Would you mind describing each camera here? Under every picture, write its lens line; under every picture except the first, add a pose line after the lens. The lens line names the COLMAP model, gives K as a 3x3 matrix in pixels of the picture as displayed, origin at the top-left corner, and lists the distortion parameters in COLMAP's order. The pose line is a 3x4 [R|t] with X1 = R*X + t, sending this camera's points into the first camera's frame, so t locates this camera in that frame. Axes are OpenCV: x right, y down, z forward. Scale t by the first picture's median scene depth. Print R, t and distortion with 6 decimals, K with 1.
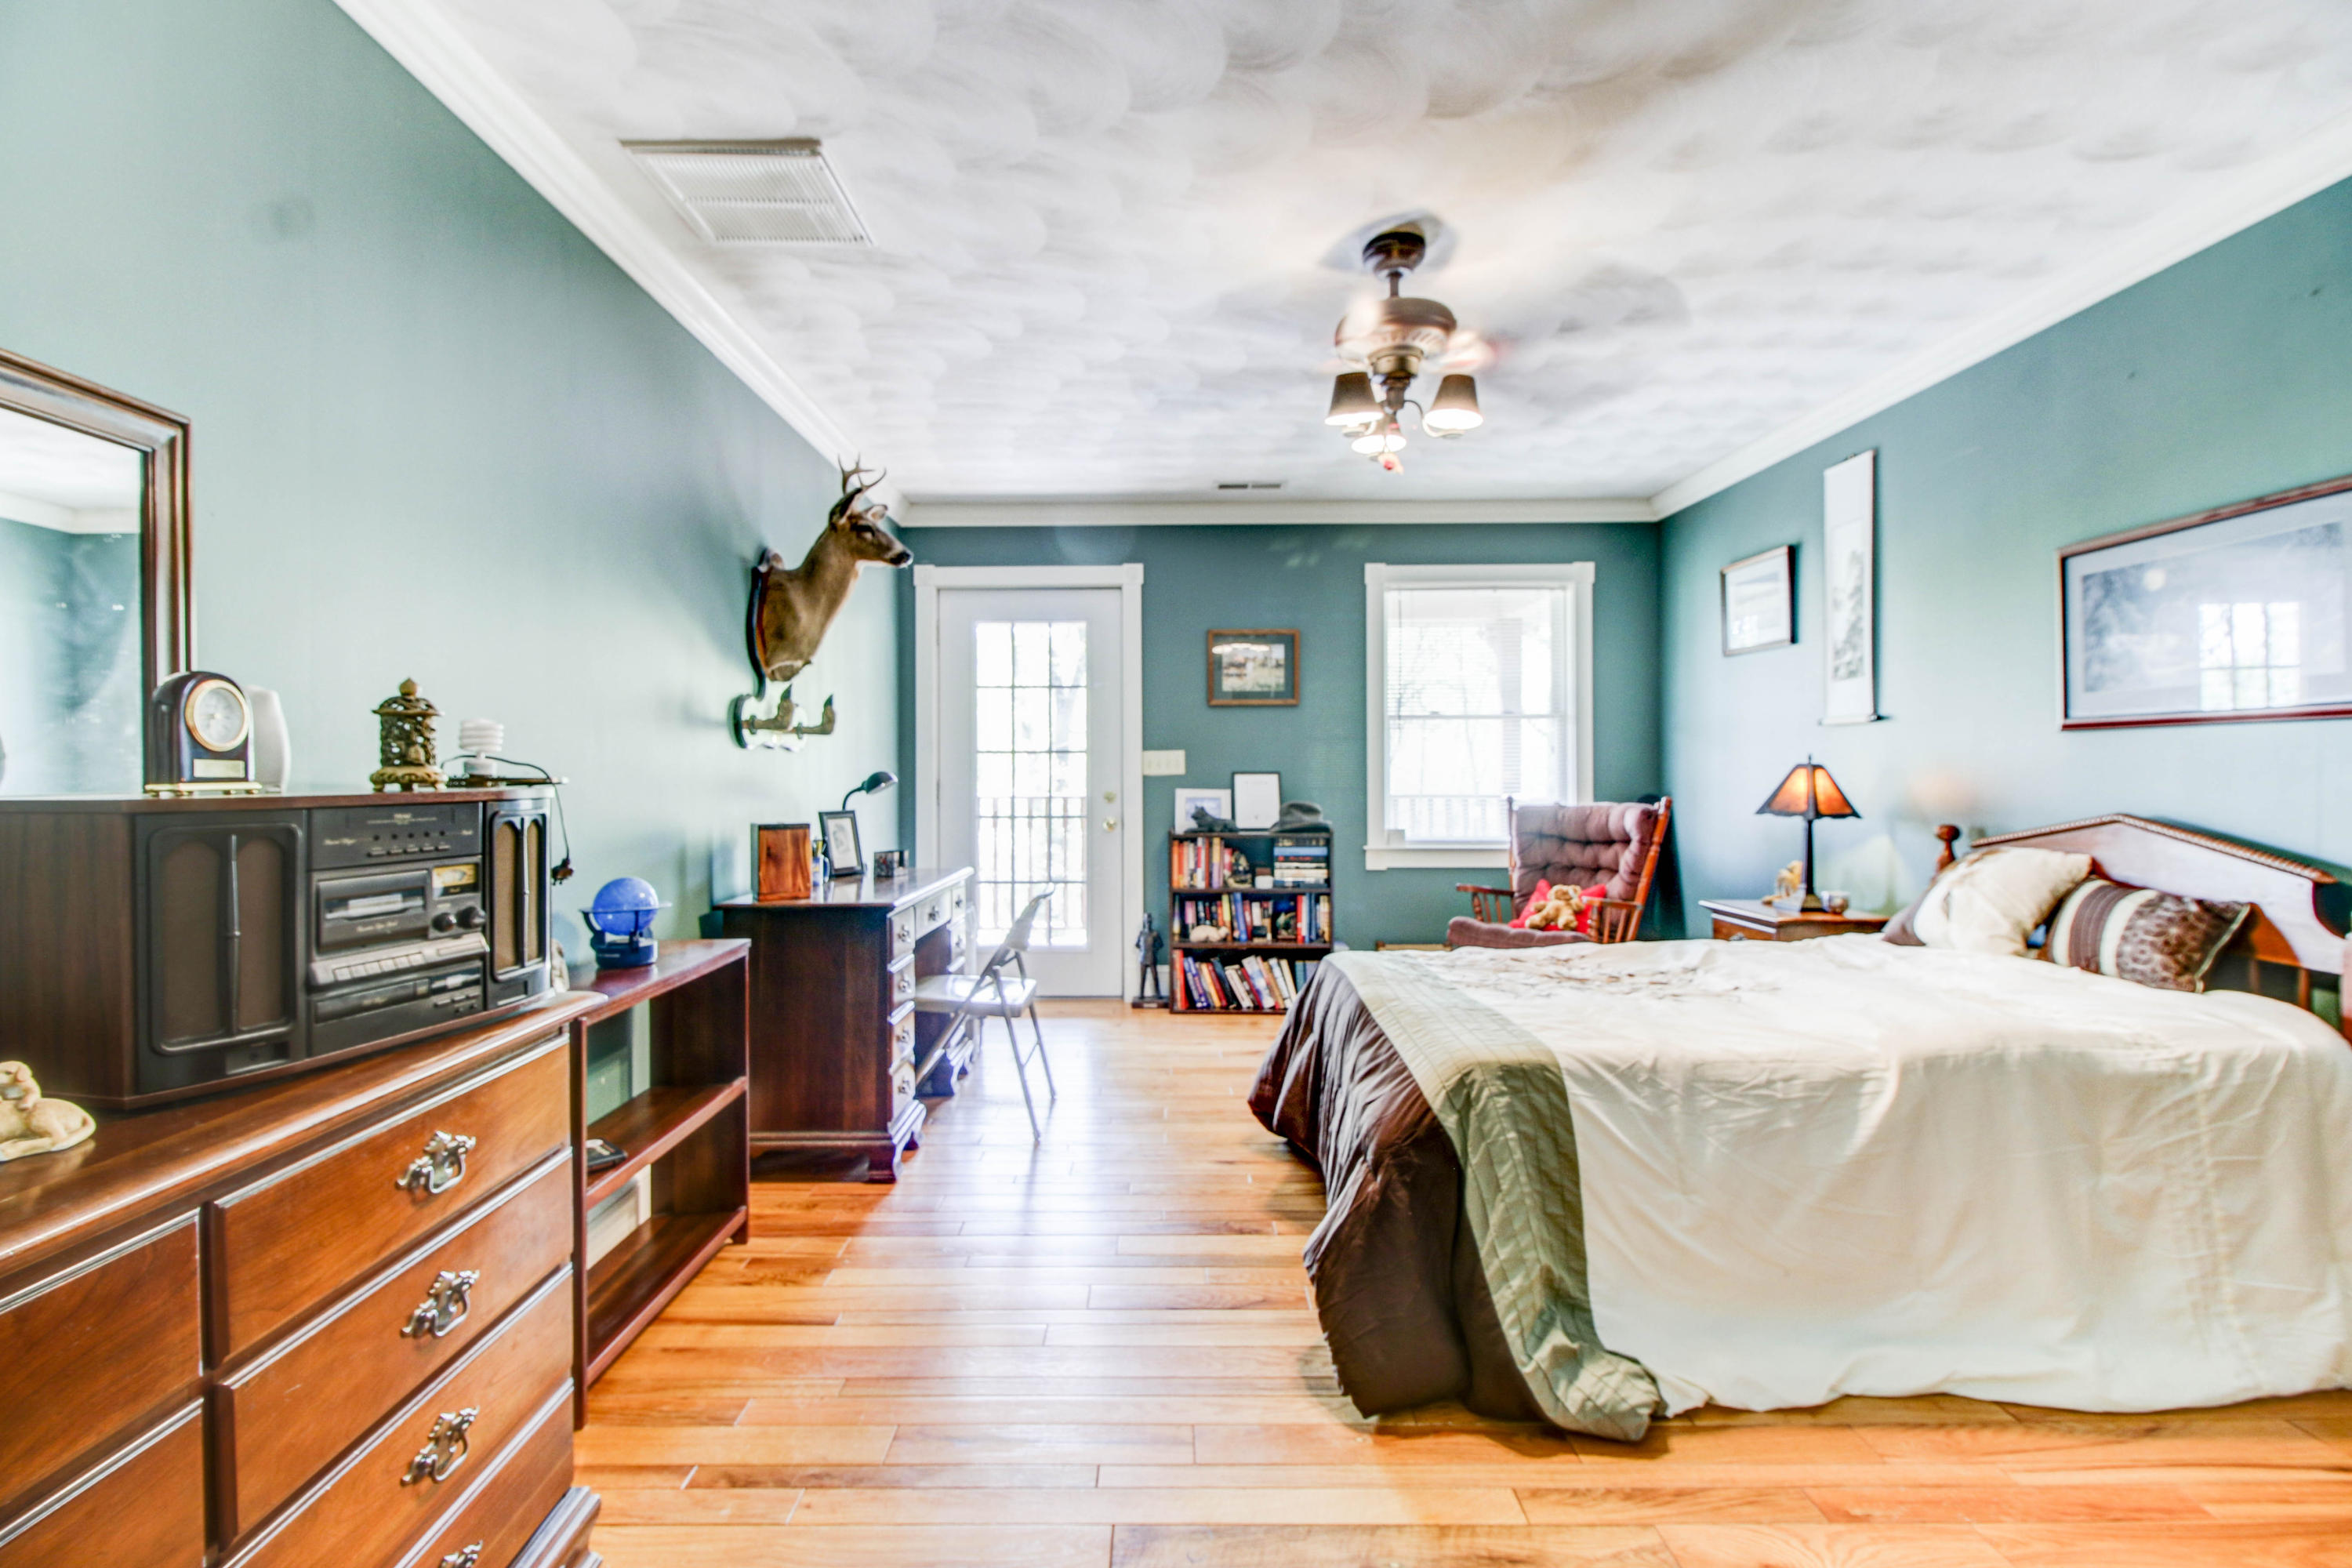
lens RADIAL K [[1116.6, 0, 1135.1], [0, 1116.6, 776.0], [0, 0, 1]] dist [0.004113, -0.008437]
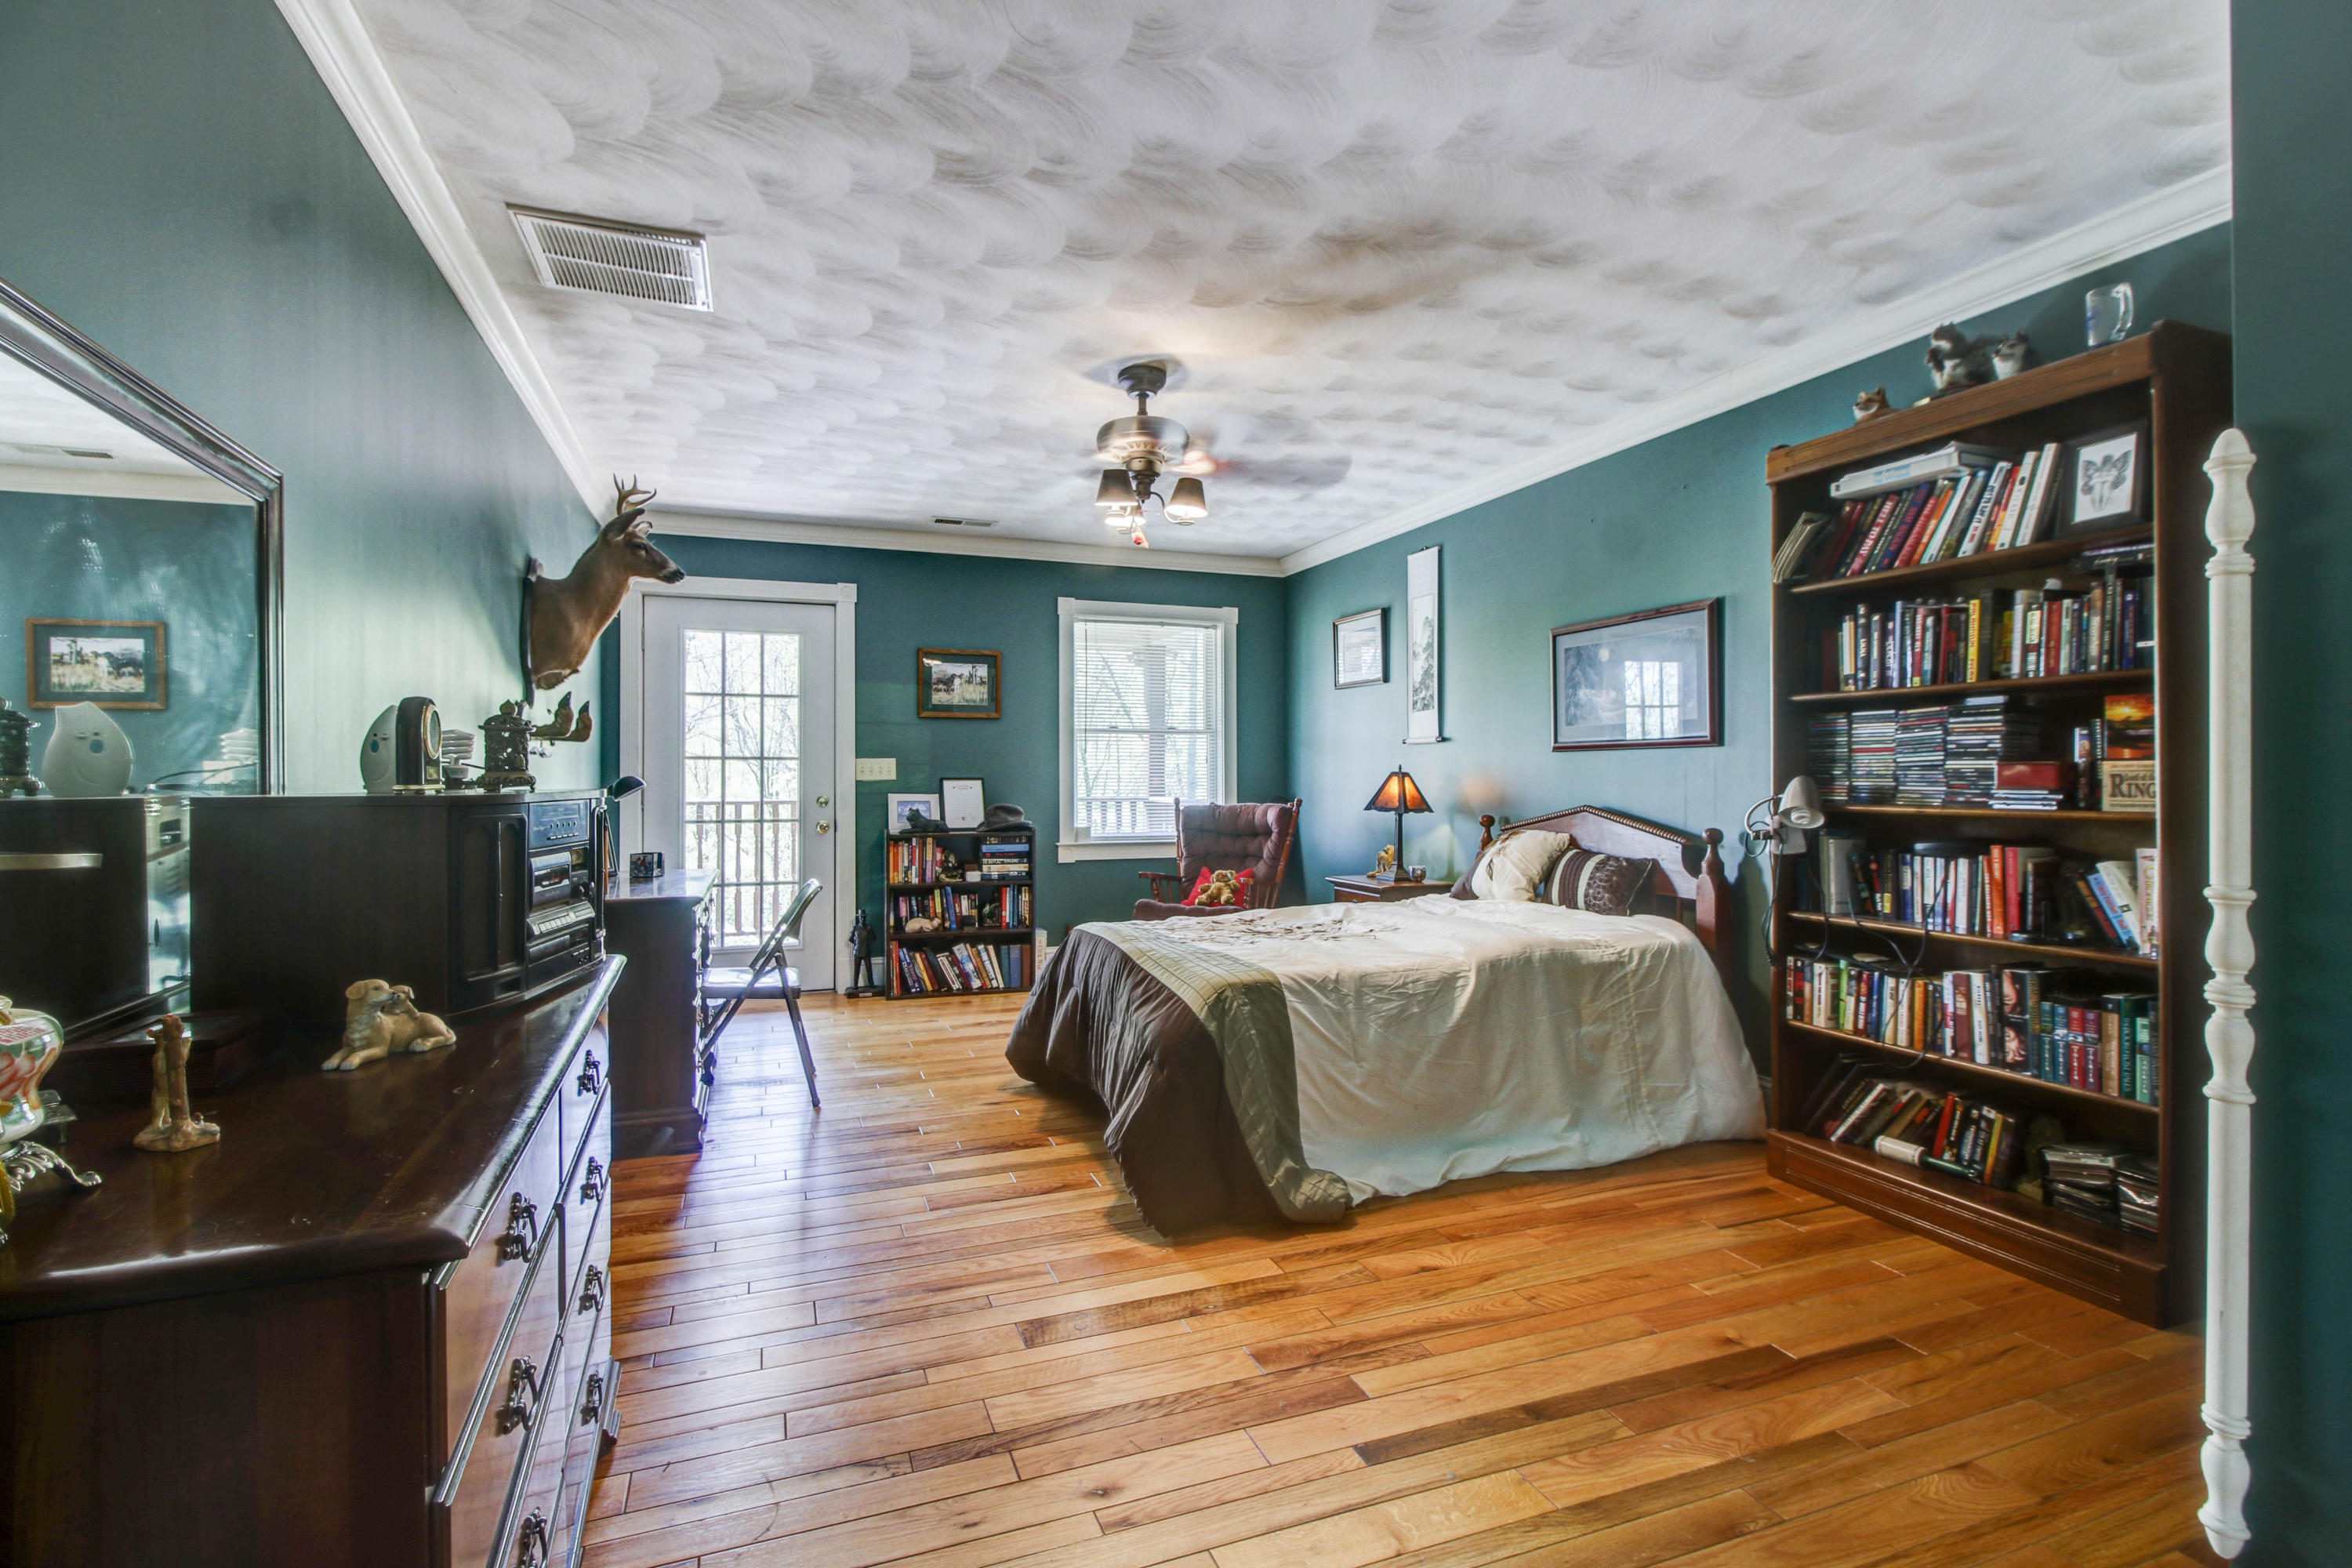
lens RADIAL K [[1116.6, 0, 1172.0], [0, 1116.6, 779.6], [0, 0, 1]] dist [0.004113, -0.008437]
pose [[0.928493, 0.000946, 0.371348, -0.203784], [-0.000033, 0.999997, -0.002464, 0.001638], [-0.371349, 0.002275, 0.928490, -0.203691]]
